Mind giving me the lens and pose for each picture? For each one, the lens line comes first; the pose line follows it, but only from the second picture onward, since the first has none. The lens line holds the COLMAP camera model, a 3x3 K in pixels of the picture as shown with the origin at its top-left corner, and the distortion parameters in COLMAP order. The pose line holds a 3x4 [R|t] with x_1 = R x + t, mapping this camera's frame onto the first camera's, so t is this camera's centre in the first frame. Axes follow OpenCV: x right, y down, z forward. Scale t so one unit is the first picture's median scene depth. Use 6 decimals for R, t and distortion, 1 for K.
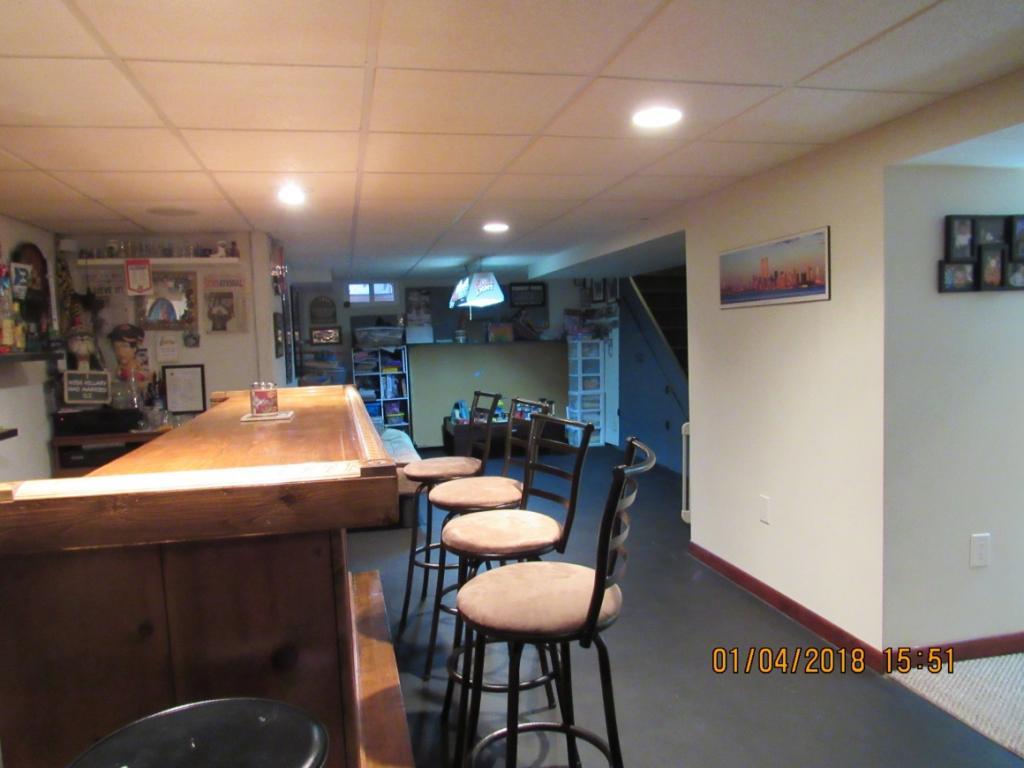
lens RADIAL K [[733.4, 0, 511.1], [0, 733.4, 391.3], [0, 0, 1]] dist [-0.016019, 0.002785]
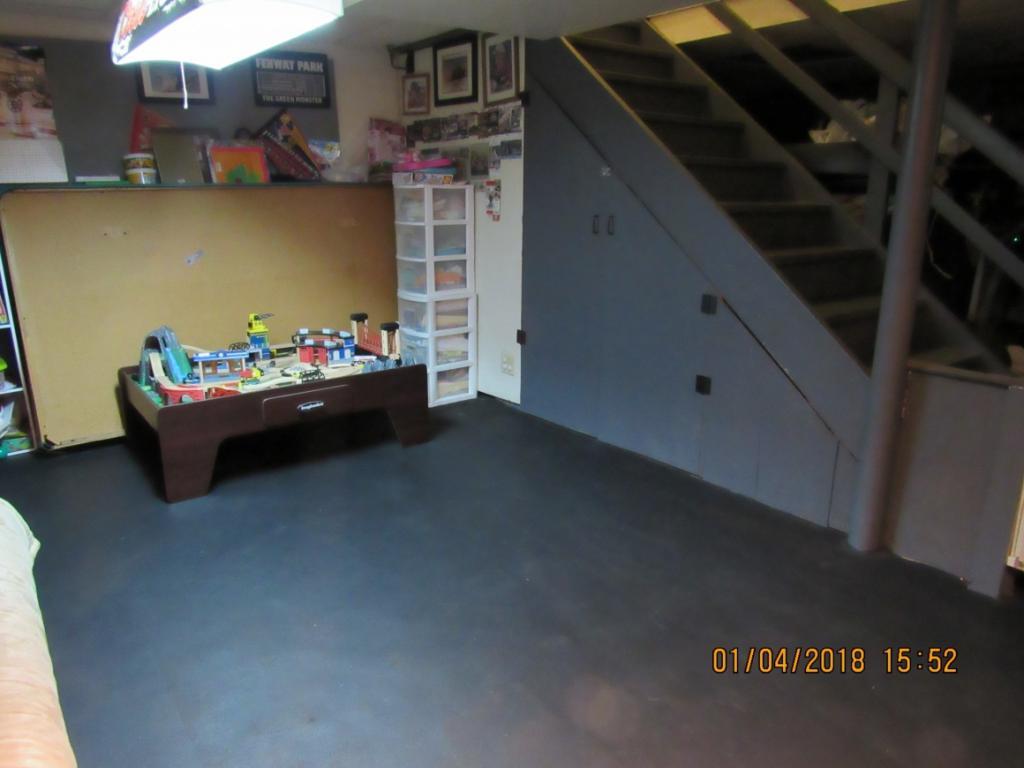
lens RADIAL K [[733.4, 0, 509.0], [0, 733.4, 382.3], [0, 0, 1]] dist [-0.016019, 0.002785]
pose [[0.912700, -0.084286, 0.399844, -0.055984], [0.010229, 0.982902, 0.183843, -0.030229], [-0.408503, -0.163703, 0.897957, 0.538998]]
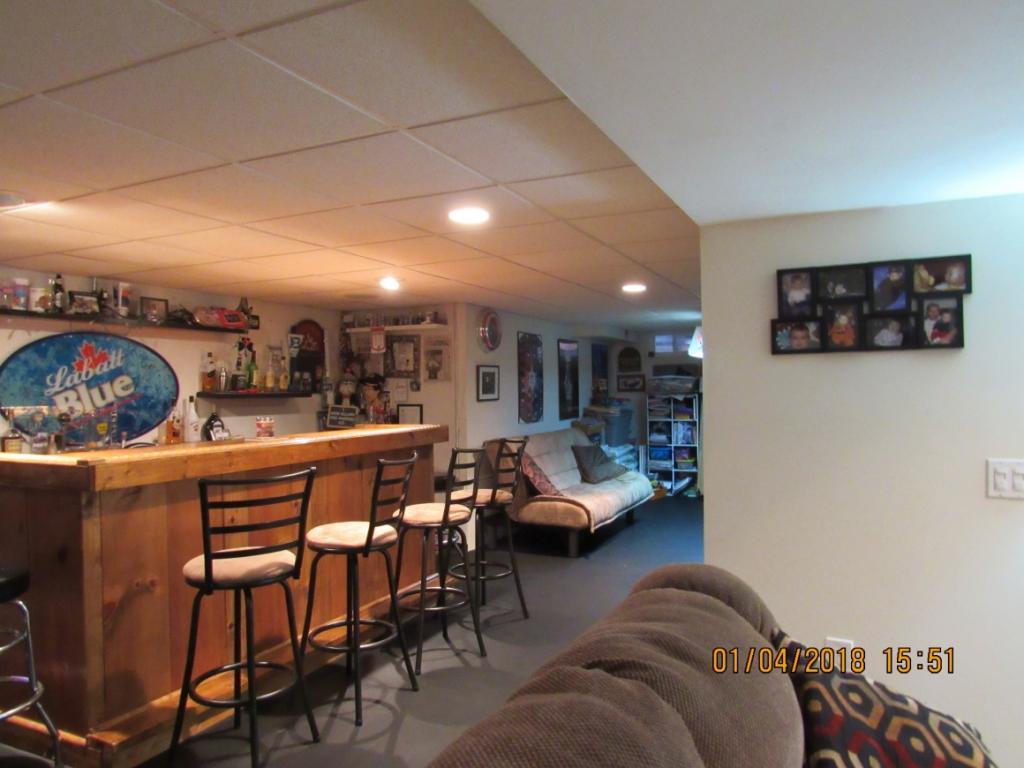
lens RADIAL K [[733.4, 0, 518.9], [0, 733.4, 381.5], [0, 0, 1]] dist [-0.016019, 0.002785]
pose [[0.790540, 0.019359, -0.612104, 0.290972], [-0.063613, 0.996689, -0.050634, -0.012308], [0.609097, 0.078965, 0.789154, 0.033285]]
